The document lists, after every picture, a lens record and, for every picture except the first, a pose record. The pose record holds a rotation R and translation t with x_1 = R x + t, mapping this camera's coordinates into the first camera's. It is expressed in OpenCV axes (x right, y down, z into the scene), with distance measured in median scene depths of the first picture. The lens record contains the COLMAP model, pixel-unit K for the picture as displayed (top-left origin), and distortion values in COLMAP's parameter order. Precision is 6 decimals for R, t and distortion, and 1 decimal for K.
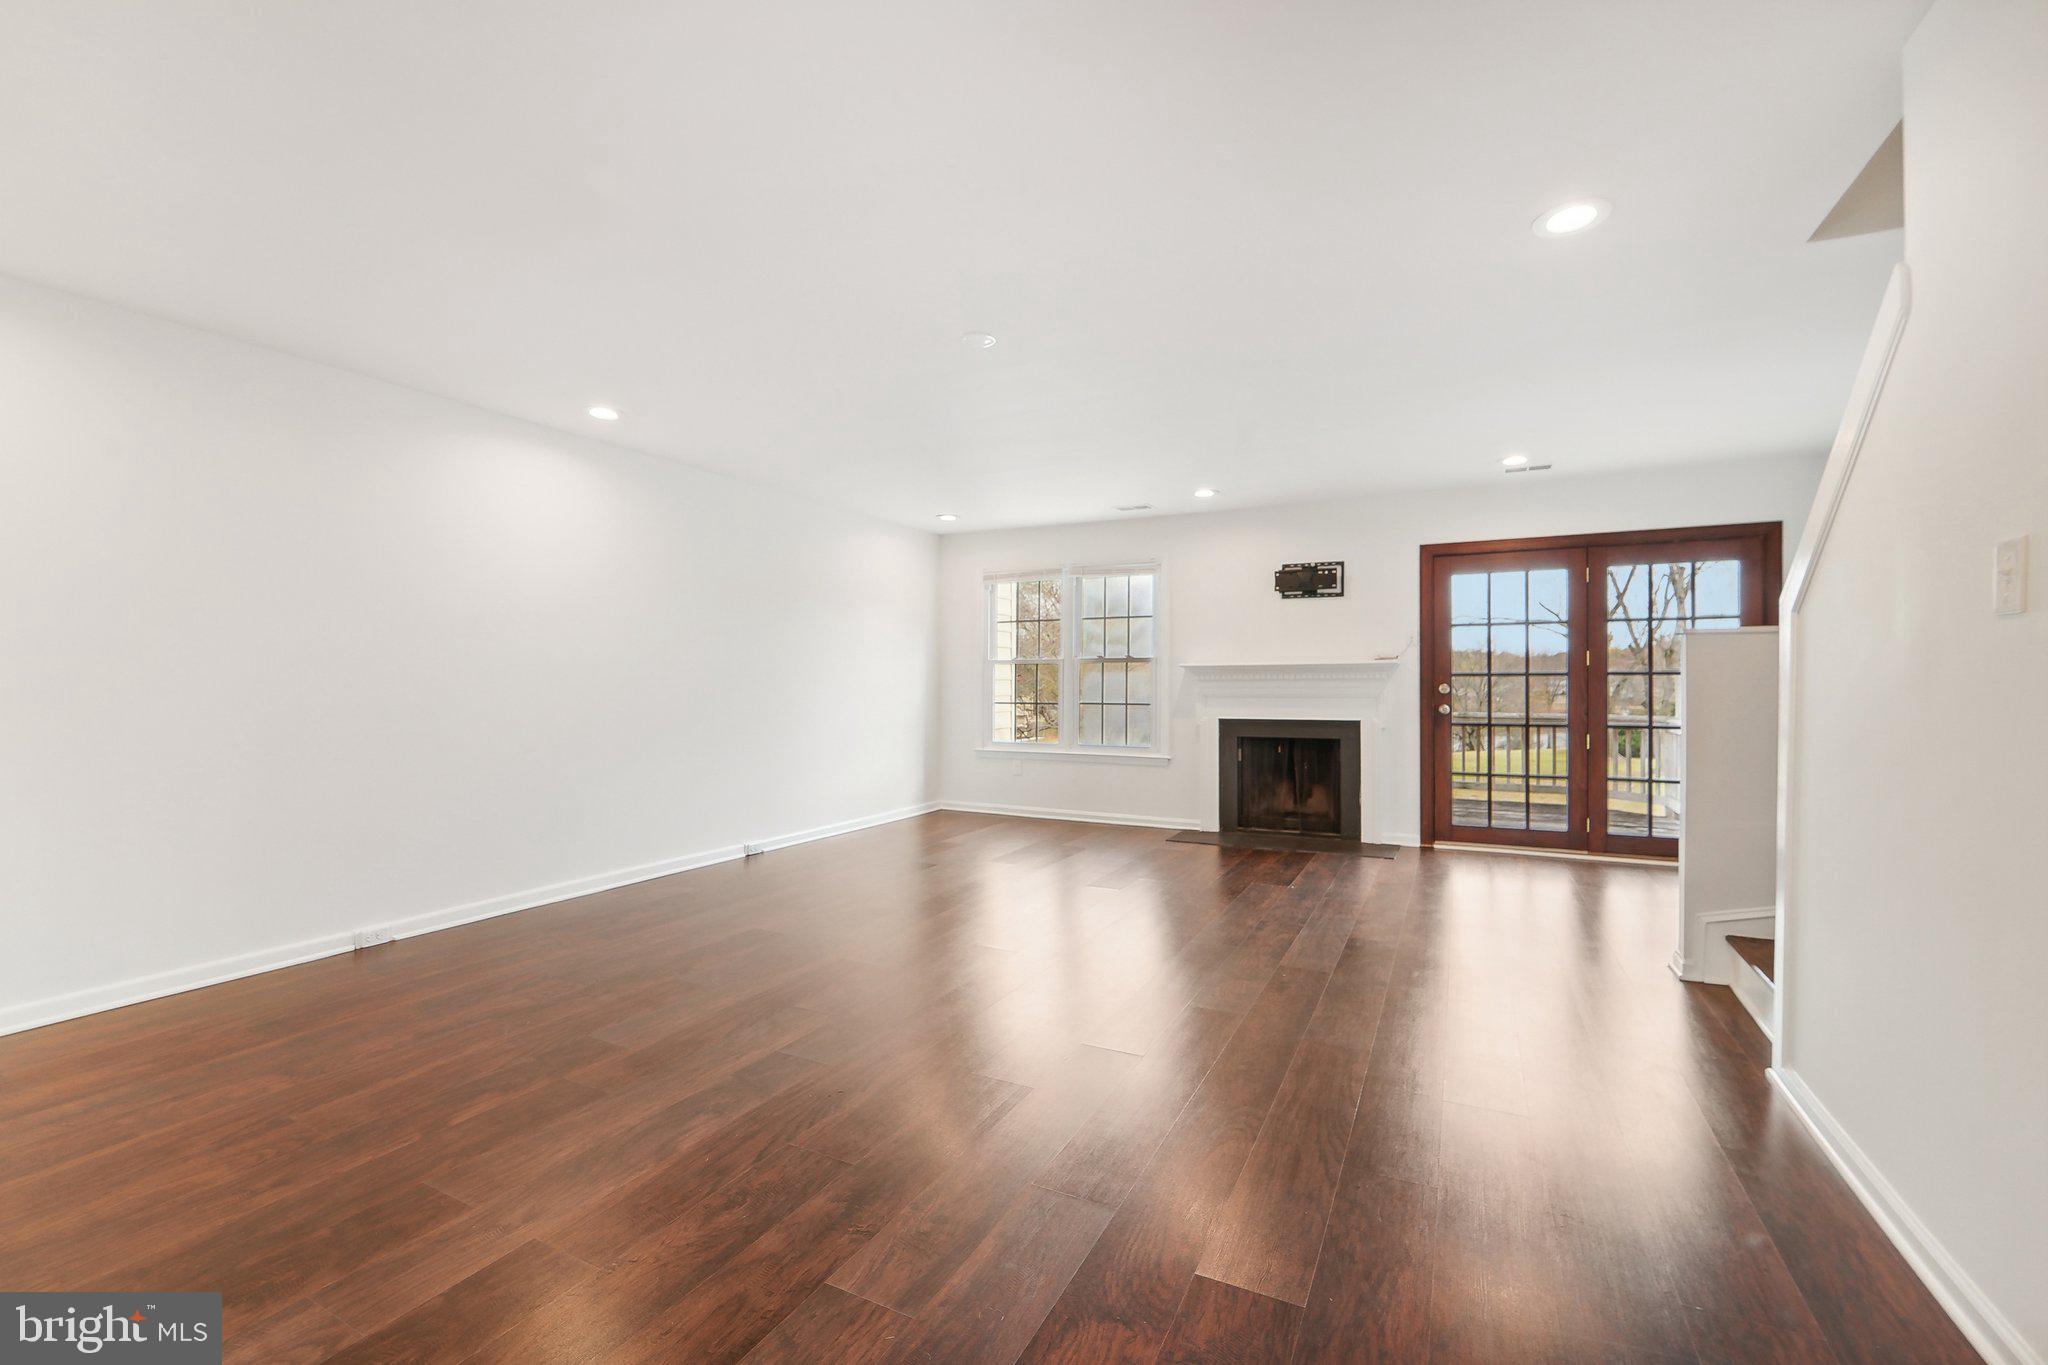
lens RADIAL K [[857.8, 0, 1022.7], [0, 857.8, 681.2], [0, 0, 1]] dist [-0.015005, 0.000404]
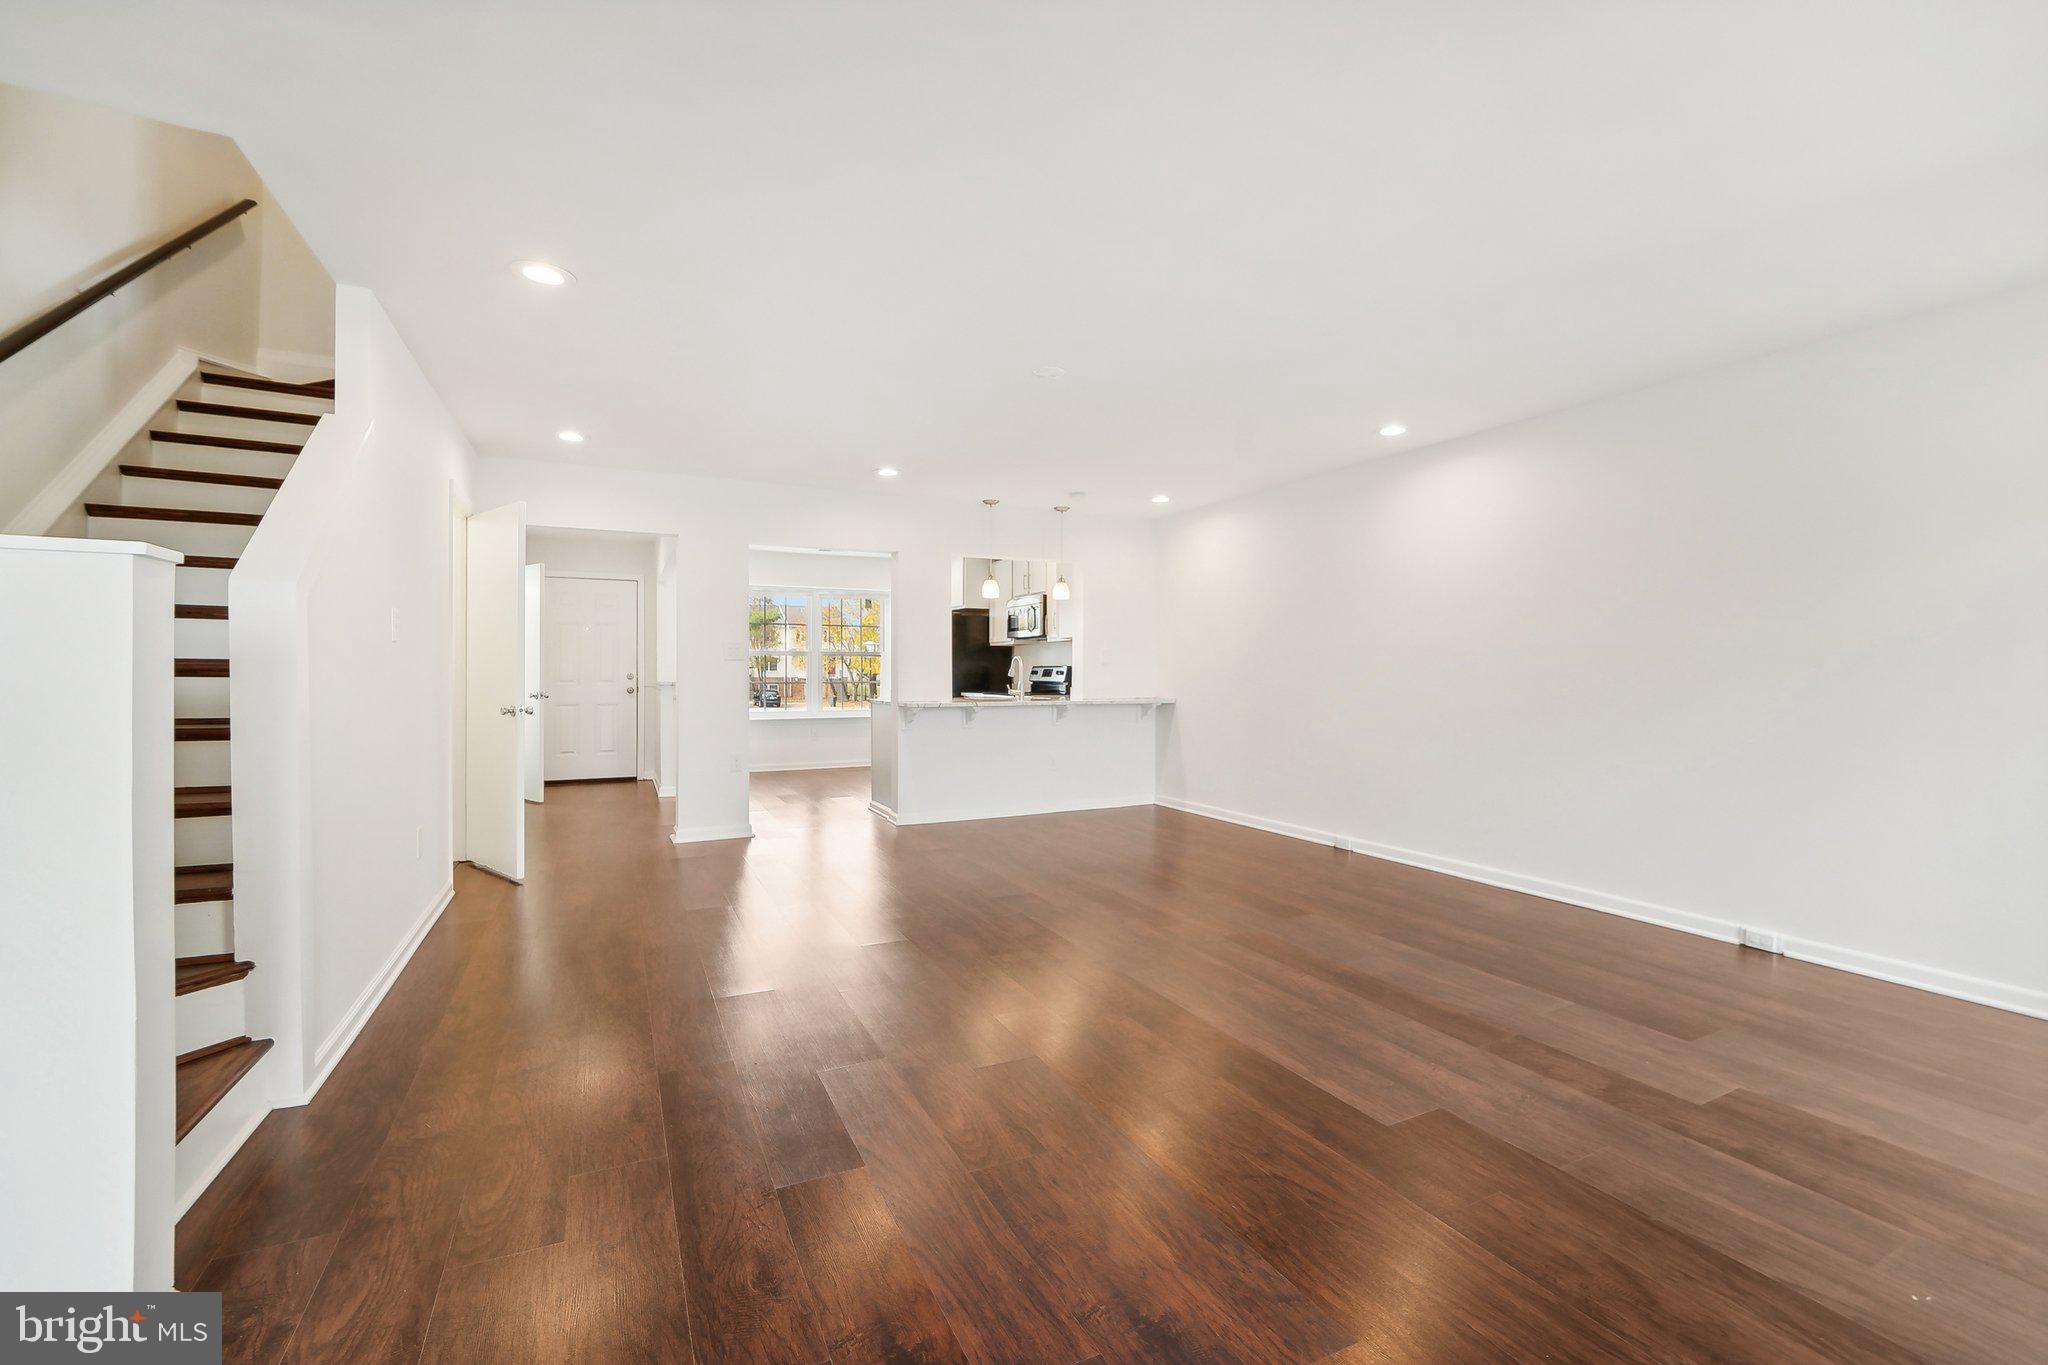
lens RADIAL K [[857.8, 0, 1044.1], [0, 857.8, 679.0], [0, 0, 1]] dist [-0.015005, 0.000404]
pose [[-0.583544, 0.006331, -0.812057, 0.493511], [-0.006552, 0.999900, 0.012504, -0.001396], [0.812055, 0.012617, -0.583445, 0.922008]]
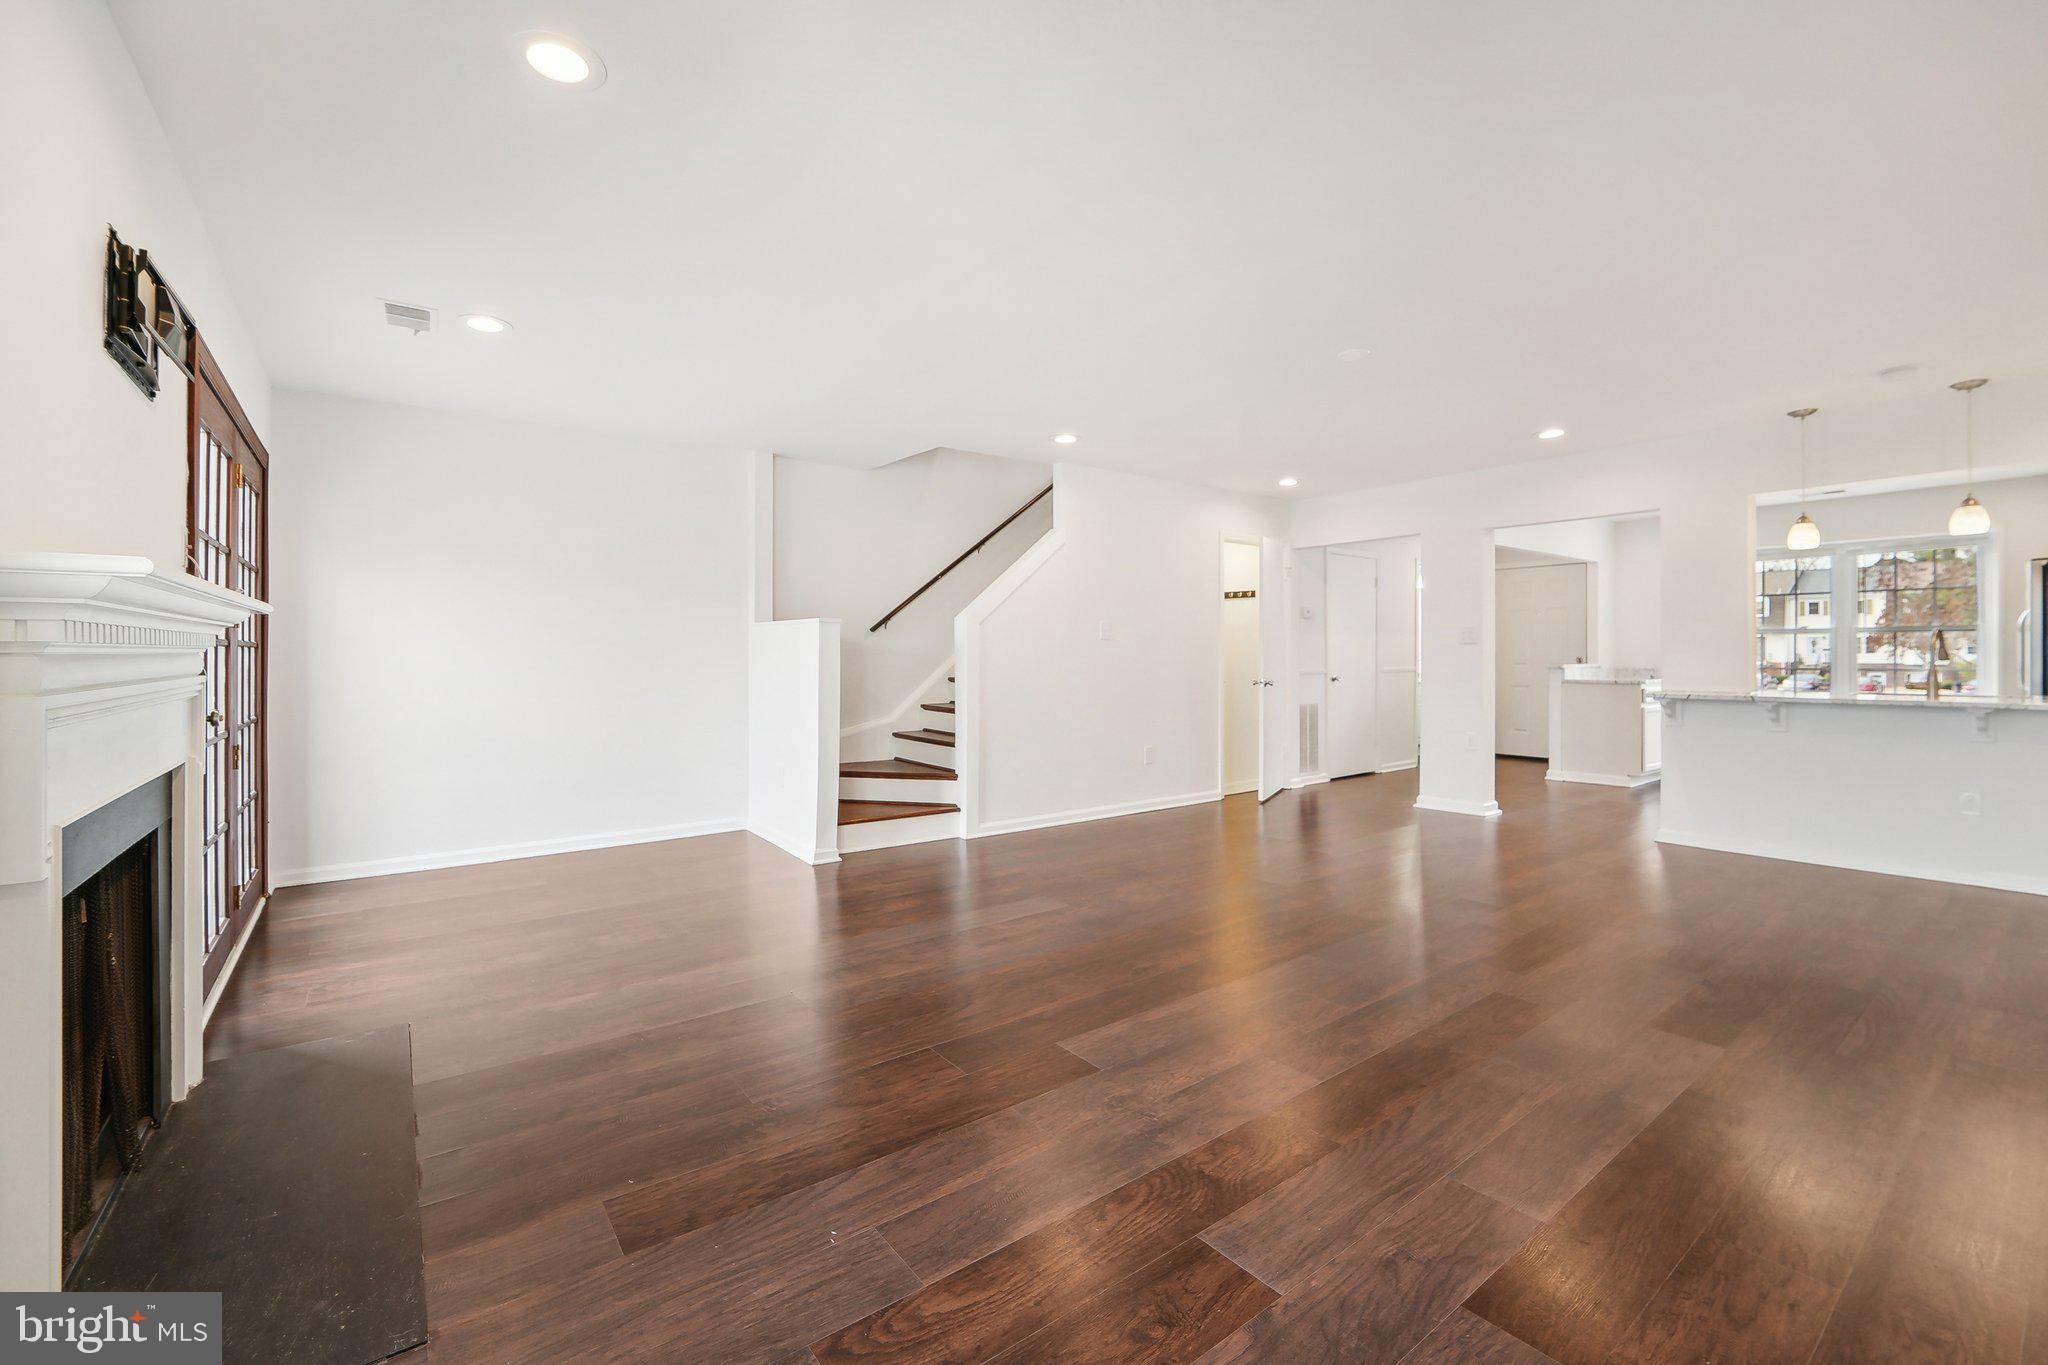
lens RADIAL K [[857.8, 0, 1019.2], [0, 857.8, 662.0], [0, 0, 1]] dist [-0.015005, 0.000404]
pose [[-0.897150, -0.001022, 0.441724, -0.061685], [0.003501, 0.999949, 0.009425, 0.000384], [-0.441711, 0.010002, -0.897101, 1.219838]]
